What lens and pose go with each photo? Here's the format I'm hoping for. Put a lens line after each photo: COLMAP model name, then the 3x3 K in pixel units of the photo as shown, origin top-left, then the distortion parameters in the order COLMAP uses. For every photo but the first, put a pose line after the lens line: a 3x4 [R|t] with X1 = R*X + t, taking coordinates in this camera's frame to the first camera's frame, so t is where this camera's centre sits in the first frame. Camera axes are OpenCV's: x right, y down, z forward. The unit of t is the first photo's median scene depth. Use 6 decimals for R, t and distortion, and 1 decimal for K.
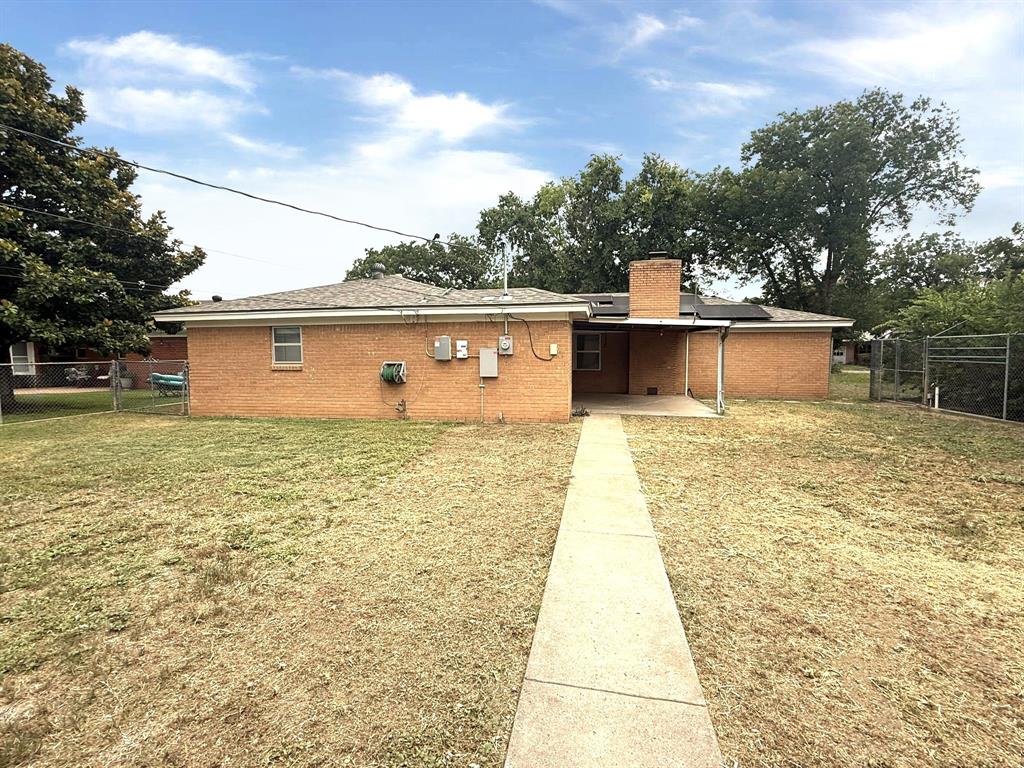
lens RADIAL K [[471.5, 0, 508.4], [0, 471.5, 383.4], [0, 0, 1]] dist [0.003141, -0.000047]
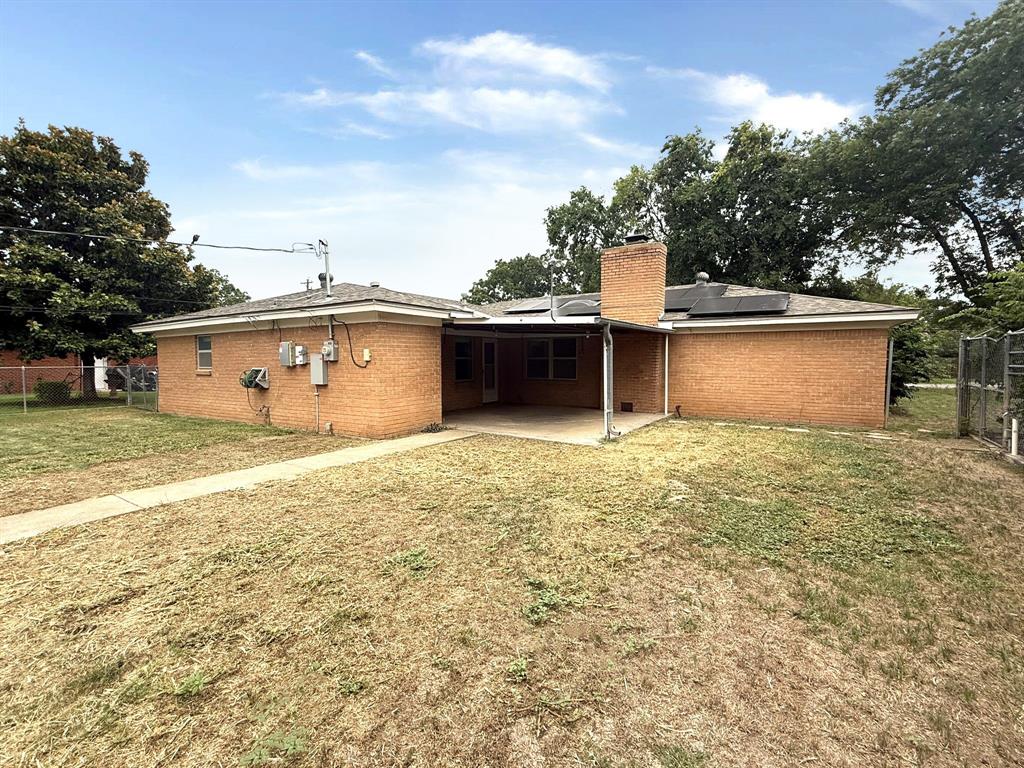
lens RADIAL K [[471.5, 0, 512.4], [0, 471.5, 383.6], [0, 0, 1]] dist [0.003141, -0.000047]
pose [[0.924933, 0.019815, -0.379613, 0.540001], [-0.025719, 0.999614, -0.010487, -0.012954], [0.379258, 0.019463, 0.925086, 0.225287]]
